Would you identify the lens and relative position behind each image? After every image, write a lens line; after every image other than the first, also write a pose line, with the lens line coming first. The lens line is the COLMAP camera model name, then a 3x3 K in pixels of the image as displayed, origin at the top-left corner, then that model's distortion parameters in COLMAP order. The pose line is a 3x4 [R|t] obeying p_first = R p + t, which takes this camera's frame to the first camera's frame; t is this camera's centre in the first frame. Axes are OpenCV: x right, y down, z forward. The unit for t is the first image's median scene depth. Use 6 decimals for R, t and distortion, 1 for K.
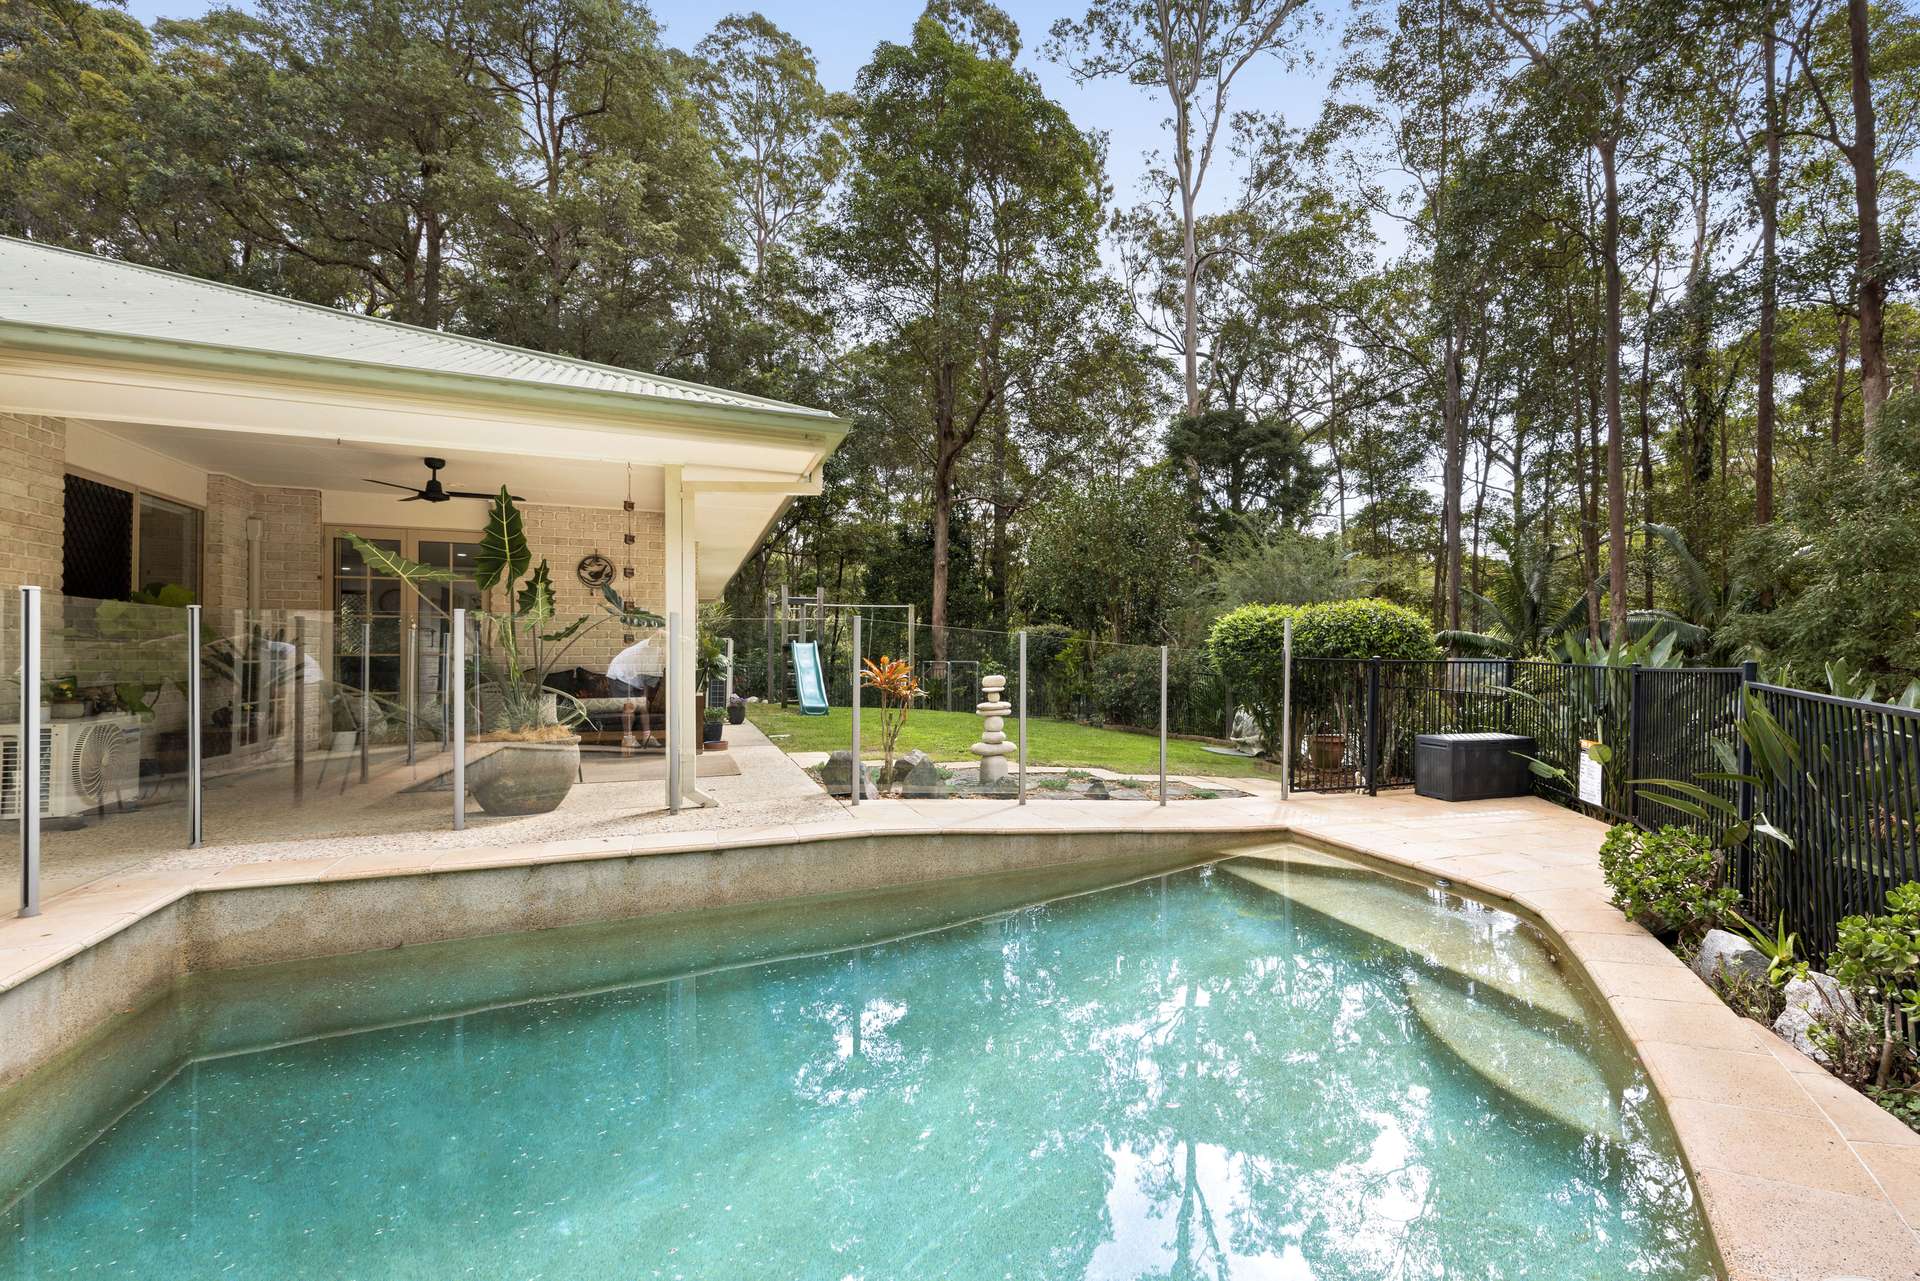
lens RADIAL K [[768.9, 0, 964.5], [0, 768.9, 625.1], [0, 0, 1]] dist [-0.000096, 0.000160]
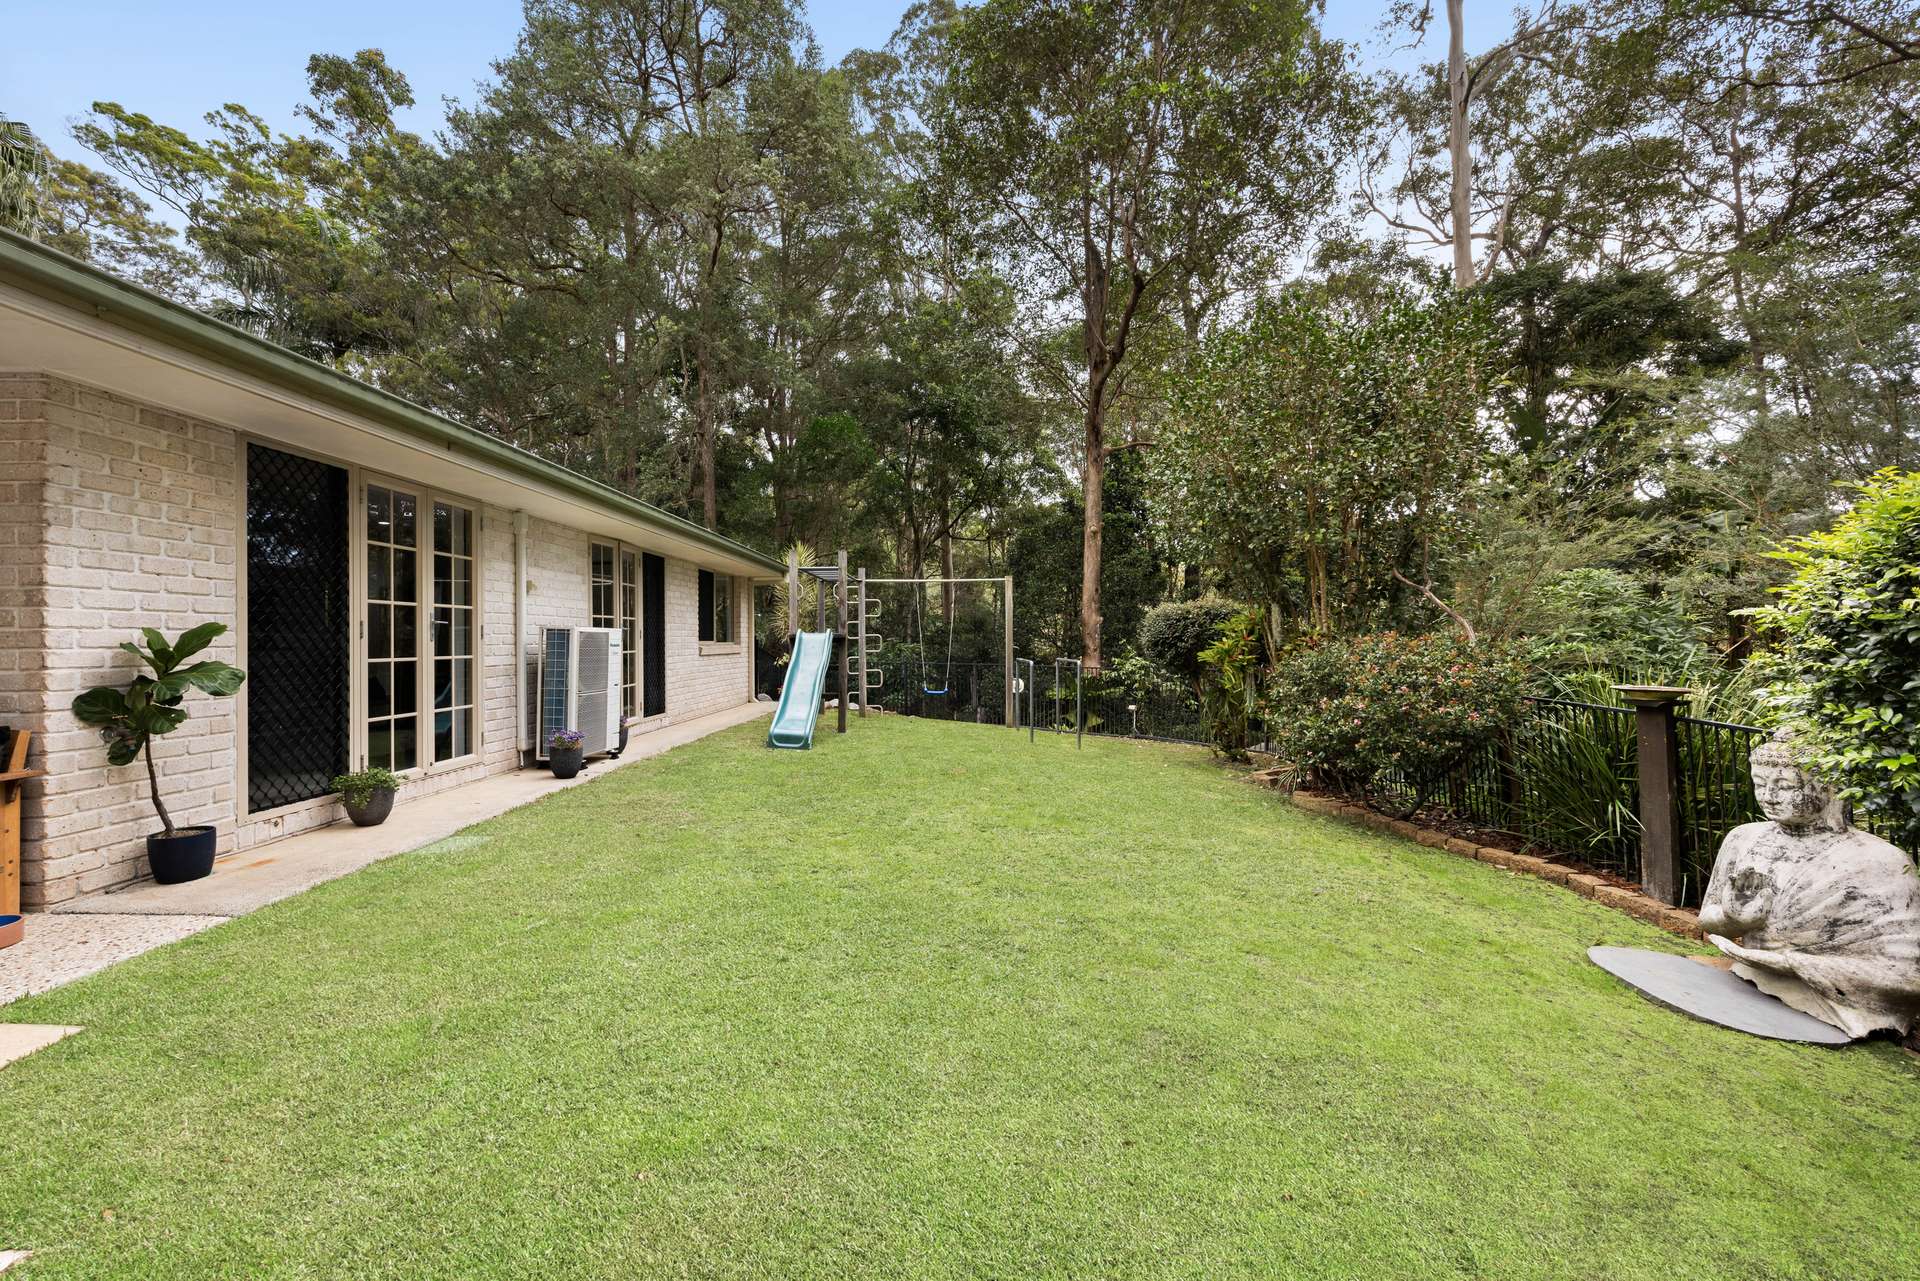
lens RADIAL K [[744.9, 0, 951.3], [0, 744.9, 628.3], [0, 0, 1]] dist [-0.000917, 0.000154]
pose [[0.954359, -0.009611, -0.298506, 0.105965], [0.014793, 0.999776, 0.015104, 0.011996], [0.298294, -0.018830, 0.954288, 0.449633]]
